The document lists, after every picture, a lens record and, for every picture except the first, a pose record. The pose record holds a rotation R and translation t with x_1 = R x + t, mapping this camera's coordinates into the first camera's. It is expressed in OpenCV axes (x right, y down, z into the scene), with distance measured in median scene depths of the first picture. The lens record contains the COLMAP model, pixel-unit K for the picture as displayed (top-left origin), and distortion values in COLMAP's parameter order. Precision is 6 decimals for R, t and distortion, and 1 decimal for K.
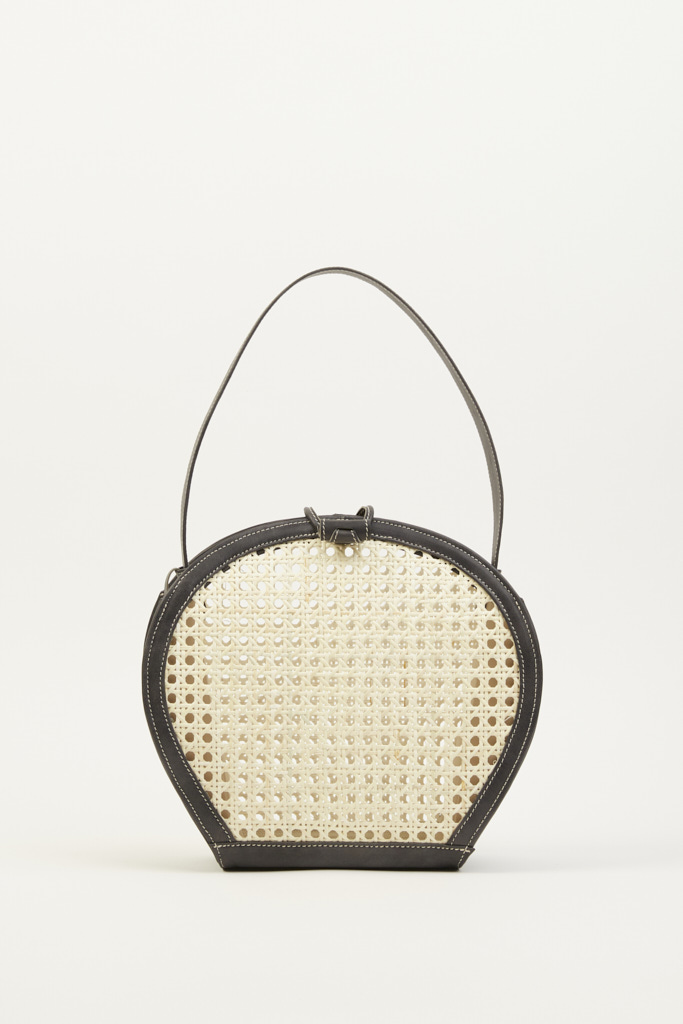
lens RADIAL K [[1980.4, 0, 341.5], [0, 1980.4, 512.0], [0, 0, 1]] dist [0.377747, 0.072040]
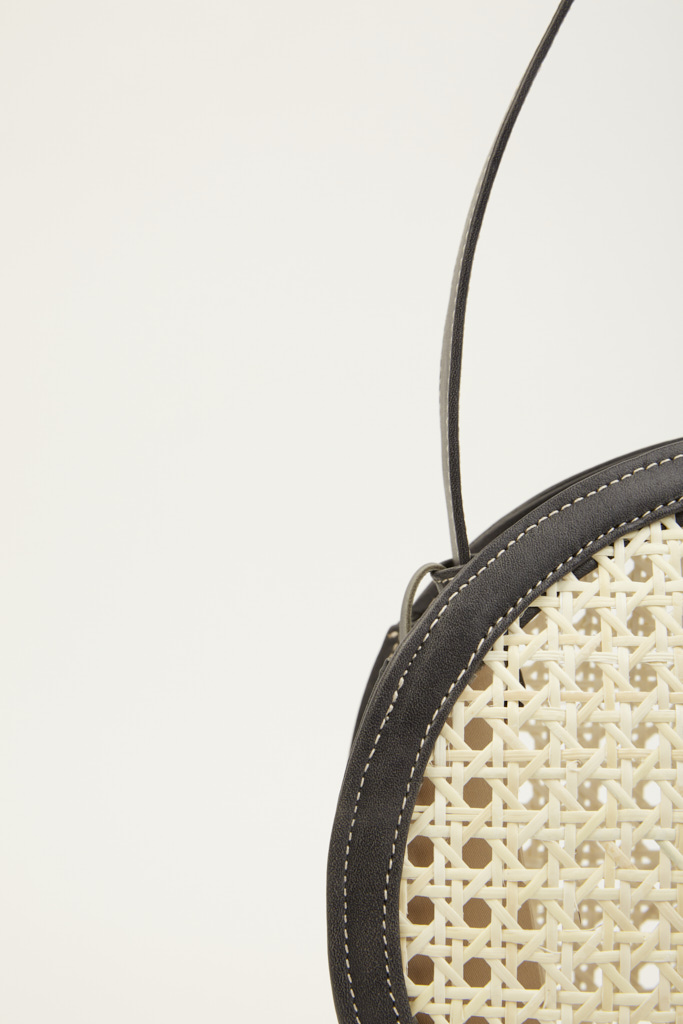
lens RADIAL K [[1771.2, 0, 341.5], [0, 1771.2, 512.0], [0, 0, 1]] dist [-0.065672, -0.142584]
pose [[0.991251, 0.002023, -0.131972, -0.060522], [-0.001126, 0.999976, 0.006870, 0.017827], [0.131983, -0.006662, 0.991230, 0.717148]]
